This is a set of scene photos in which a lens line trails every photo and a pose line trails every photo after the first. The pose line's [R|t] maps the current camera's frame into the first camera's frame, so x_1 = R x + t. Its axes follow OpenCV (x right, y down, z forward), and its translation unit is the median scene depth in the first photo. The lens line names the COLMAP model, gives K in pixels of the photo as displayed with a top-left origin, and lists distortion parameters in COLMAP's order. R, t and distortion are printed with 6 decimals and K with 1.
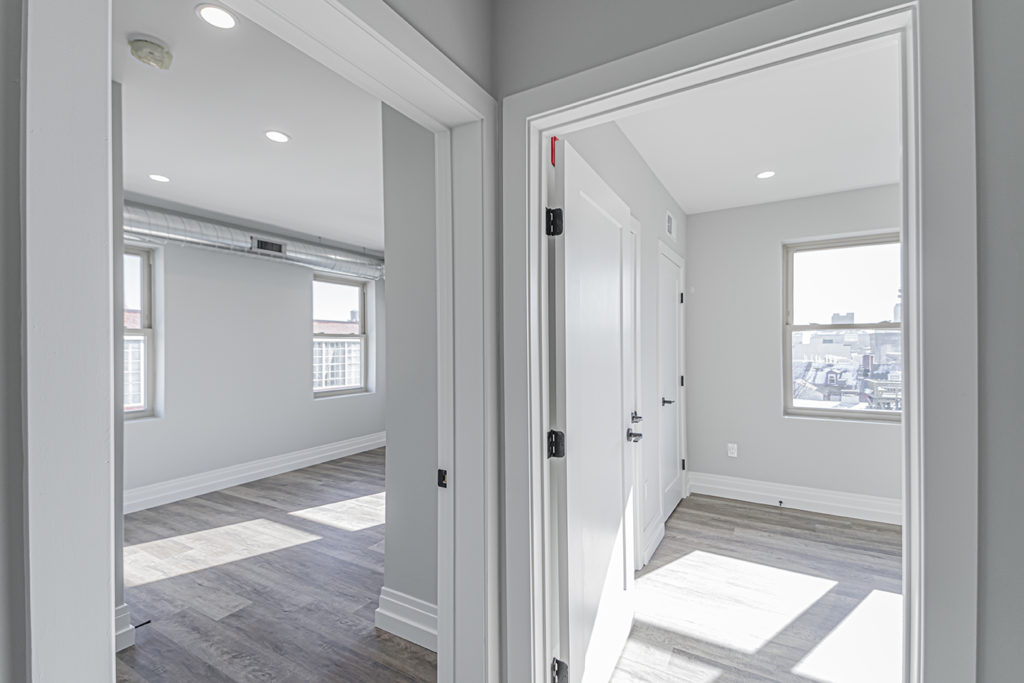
lens RADIAL K [[448.5, 0, 509.6], [0, 448.5, 345.7], [0, 0, 1]] dist [0.063157, -0.026783]
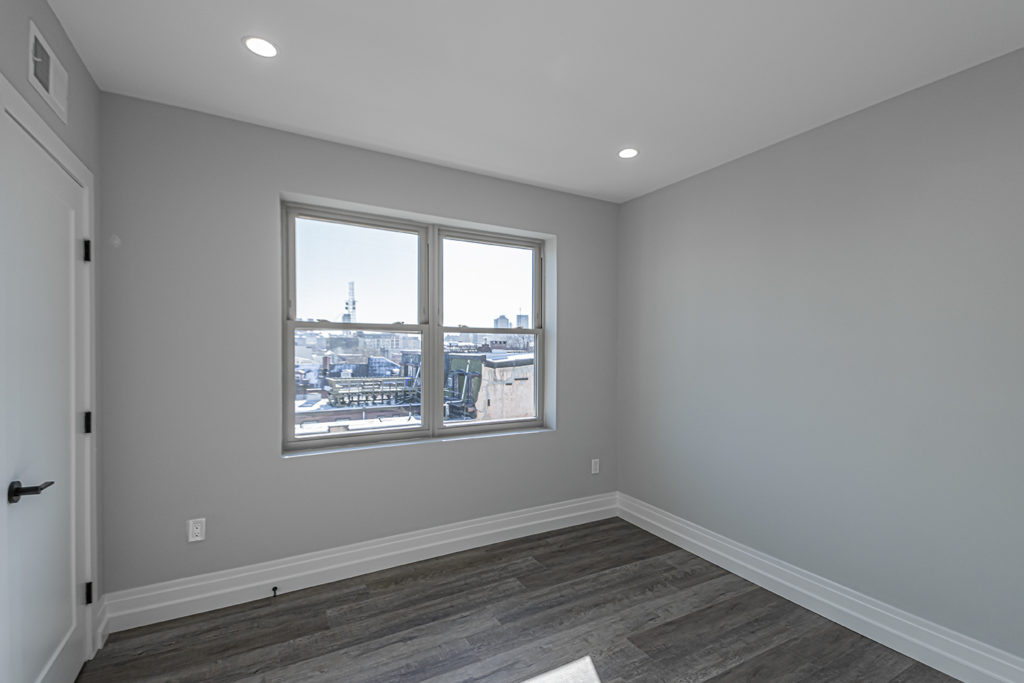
lens RADIAL K [[448.5, 0, 509.6], [0, 448.5, 345.7], [0, 0, 1]] dist [0.063157, -0.026783]
pose [[0.493667, 0.005665, 0.869633, 0.195051], [-0.001107, 0.999982, -0.005886, -0.003054], [-0.869651, 0.001943, 0.493664, 0.410031]]
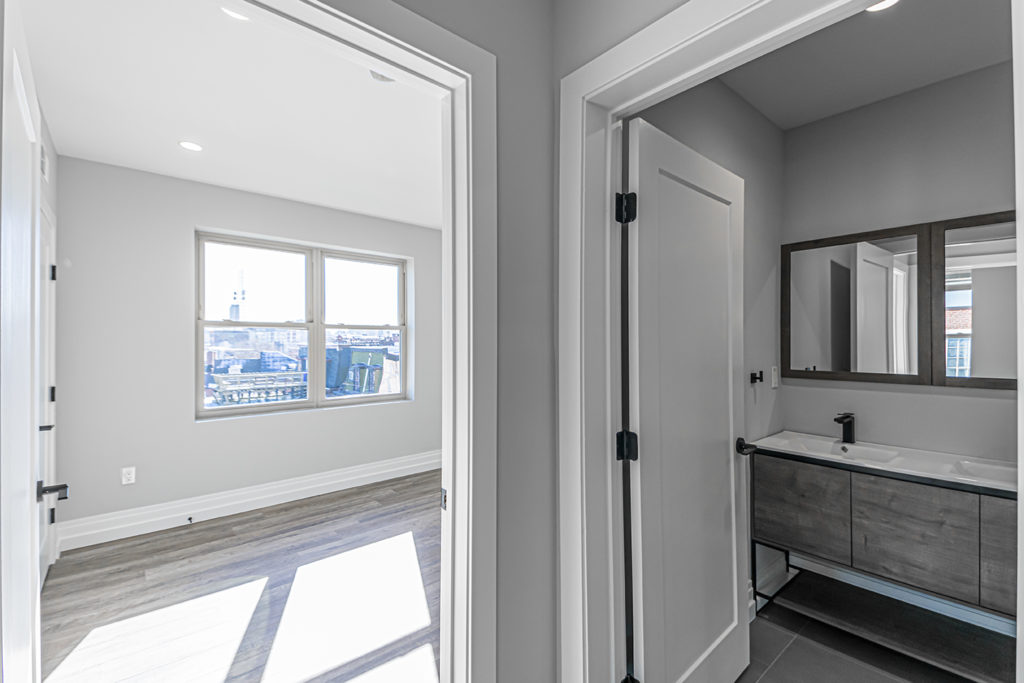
lens RADIAL K [[464.5, 0, 499.7], [0, 464.5, 333.7], [0, 0, 1]] dist [0.067218, -0.037903]
pose [[0.342722, 0.013406, 0.939341, -0.080007], [0.004189, 0.999866, -0.015799, -0.000182], [-0.939427, 0.009350, 0.342620, 0.126832]]
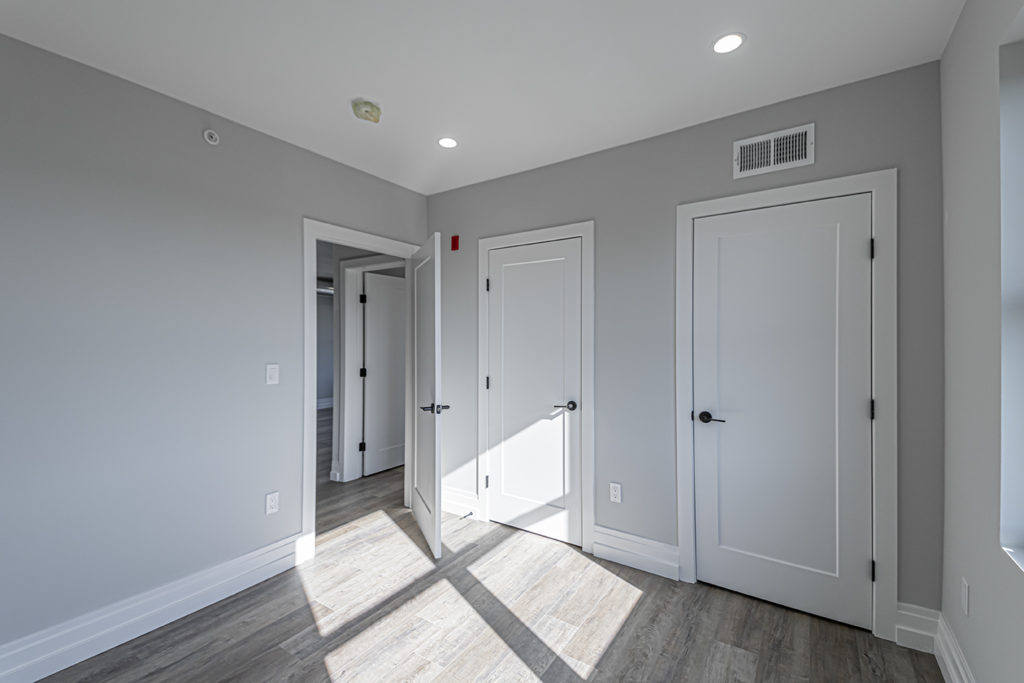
lens RADIAL K [[448.5, 0, 509.6], [0, 448.5, 345.7], [0, 0, 1]] dist [0.063157, -0.026783]
pose [[-0.063562, 0.007963, -0.997946, 1.060719], [-0.003356, 0.999961, 0.008193, 0.005432], [0.997972, 0.003870, -0.063533, 0.707417]]
